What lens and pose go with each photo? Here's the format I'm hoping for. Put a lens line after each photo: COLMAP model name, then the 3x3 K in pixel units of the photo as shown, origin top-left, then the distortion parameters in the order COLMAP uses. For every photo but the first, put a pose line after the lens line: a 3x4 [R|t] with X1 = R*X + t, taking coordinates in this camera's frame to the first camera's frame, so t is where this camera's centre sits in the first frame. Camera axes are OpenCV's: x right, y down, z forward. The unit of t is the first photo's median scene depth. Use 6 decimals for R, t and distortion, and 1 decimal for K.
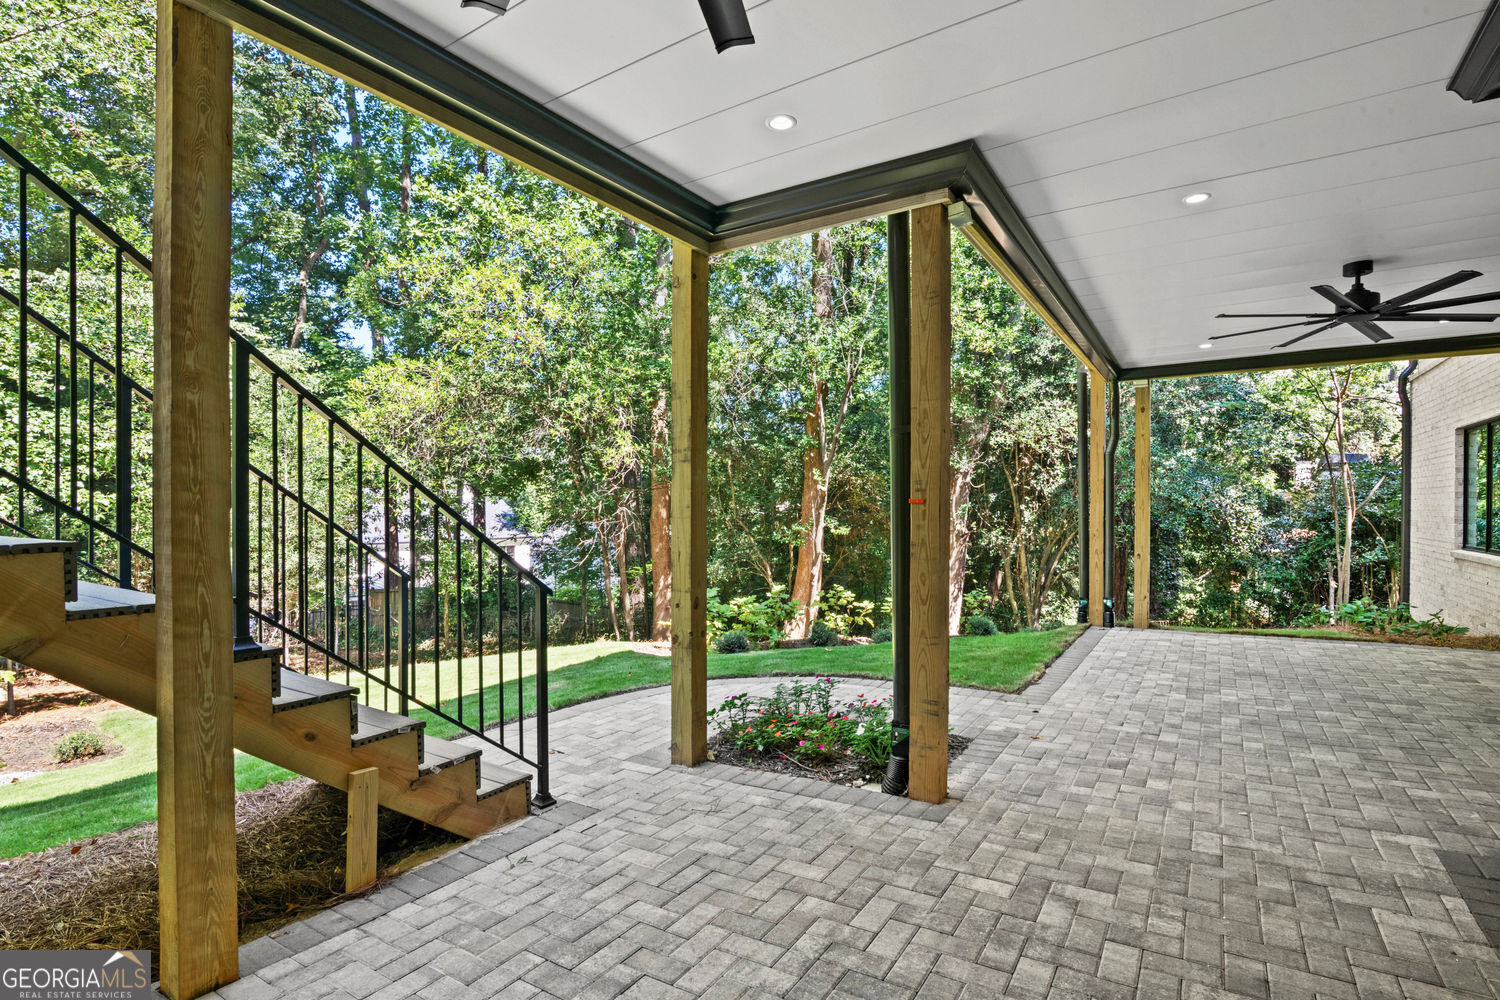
lens RADIAL K [[728.1, 0, 750.3], [0, 728.1, 507.3], [0, 0, 1]] dist [-0.016435, 0.001381]
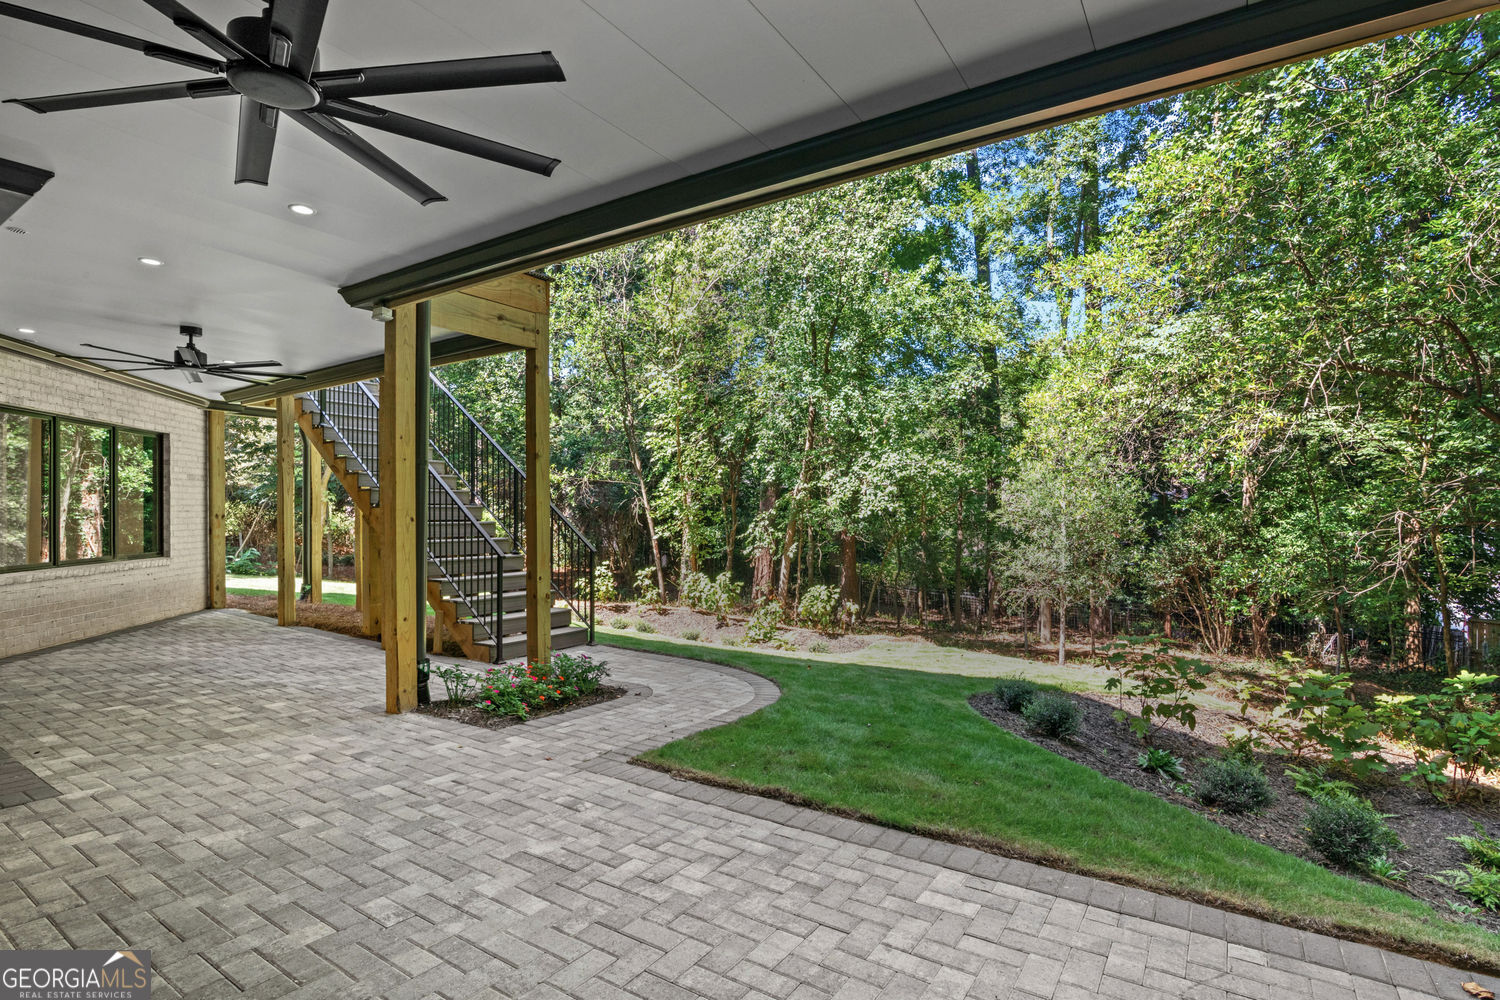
lens RADIAL K [[728.1, 0, 750.5], [0, 728.1, 506.5], [0, 0, 1]] dist [-0.016435, 0.001381]
pose [[-0.013675, -0.005922, -0.999889, 1.473154], [0.002446, 0.999979, -0.005956, -0.004710], [0.999904, -0.002527, -0.013660, 1.492959]]
